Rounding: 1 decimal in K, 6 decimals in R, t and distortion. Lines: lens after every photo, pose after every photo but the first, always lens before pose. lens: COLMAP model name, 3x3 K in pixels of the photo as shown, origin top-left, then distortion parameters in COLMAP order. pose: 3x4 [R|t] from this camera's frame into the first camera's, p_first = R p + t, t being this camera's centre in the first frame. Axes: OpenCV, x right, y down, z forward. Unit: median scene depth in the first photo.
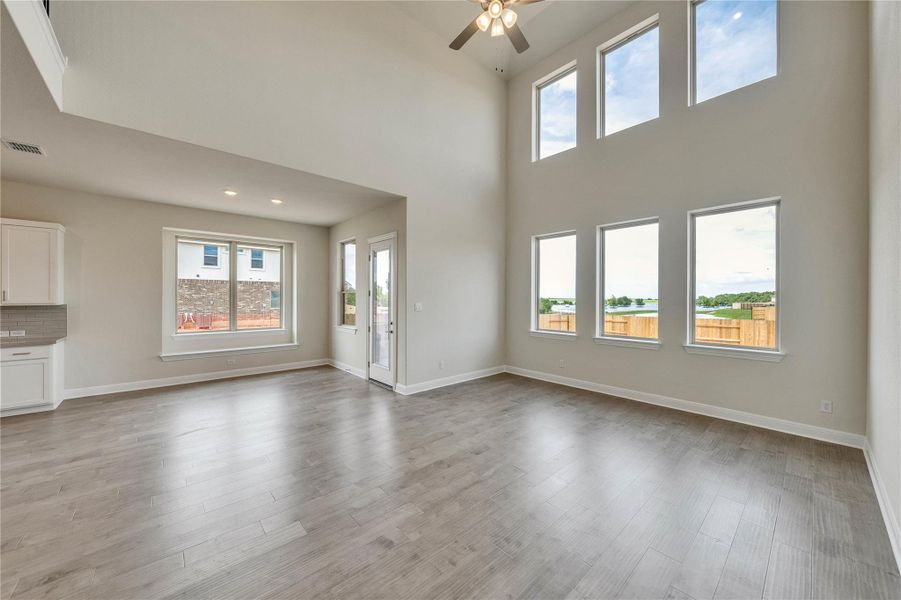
lens RADIAL K [[333.2, 0, 450.5], [0, 333.2, 300.0], [0, 0, 1]] dist [-0.000294, -0.000073]
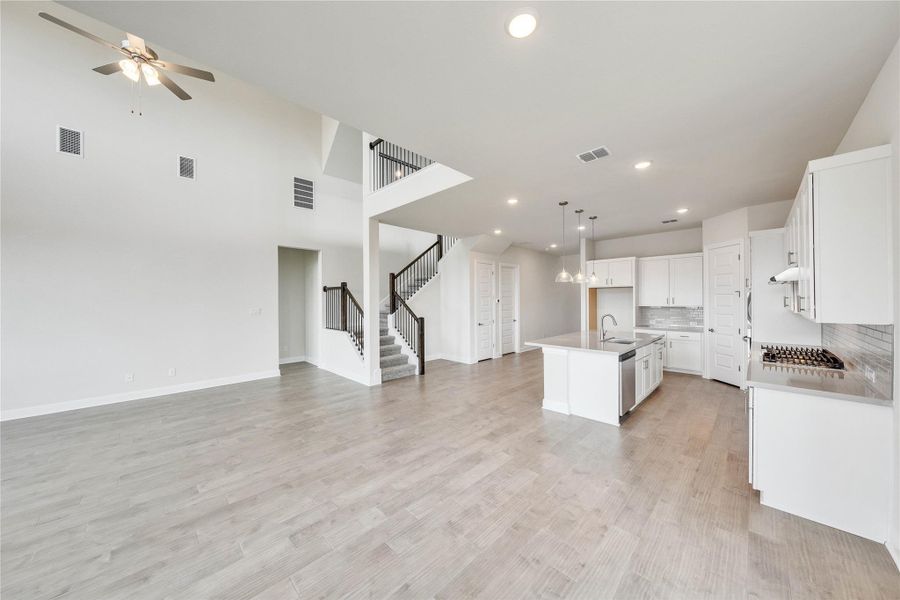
lens RADIAL K [[332.8, 0, 450.0], [0, 332.8, 300.0], [0, 0, 1]] dist [-0.000294, -0.000073]
pose [[-0.999747, 0.001824, -0.022411, -0.907020], [0.001699, 0.999983, 0.005605, -0.028899], [0.022421, 0.005565, -0.999733, 2.153549]]
